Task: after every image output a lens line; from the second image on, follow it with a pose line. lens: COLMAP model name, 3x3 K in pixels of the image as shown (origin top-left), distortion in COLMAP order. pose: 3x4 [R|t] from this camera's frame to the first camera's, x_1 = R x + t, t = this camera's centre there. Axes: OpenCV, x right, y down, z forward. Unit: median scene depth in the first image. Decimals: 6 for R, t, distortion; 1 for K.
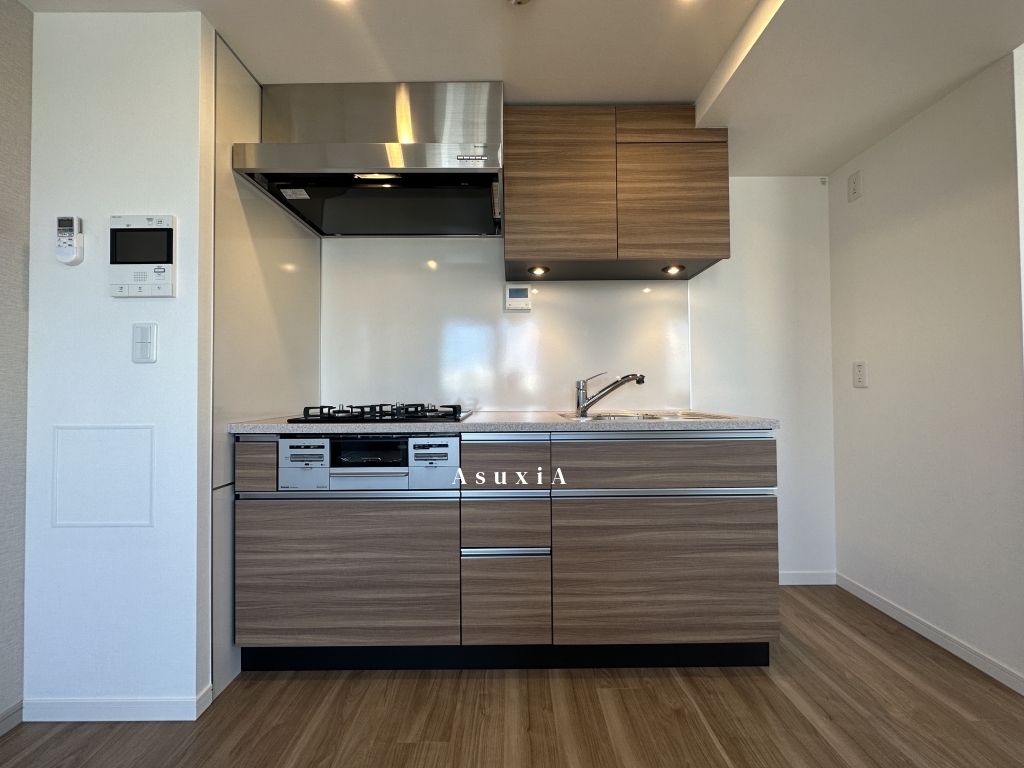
lens RADIAL K [[409.0, 0, 508.8], [0, 409.0, 383.0], [0, 0, 1]] dist [-0.002903, 0.000463]
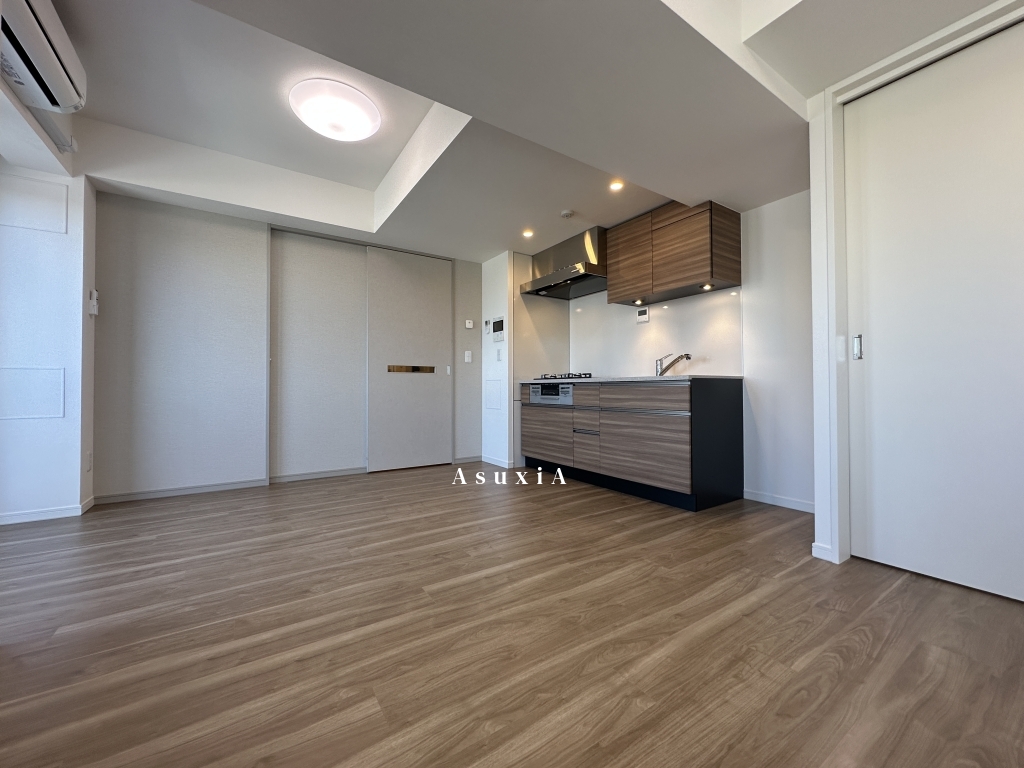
lens RADIAL K [[409.0, 0, 518.1], [0, 409.0, 383.8], [0, 0, 1]] dist [-0.002903, 0.000463]
pose [[0.559615, -0.003795, -0.828744, 1.760683], [0.011954, 0.999922, 0.003493, 0.116009], [0.828667, -0.011862, 0.559617, -0.674293]]
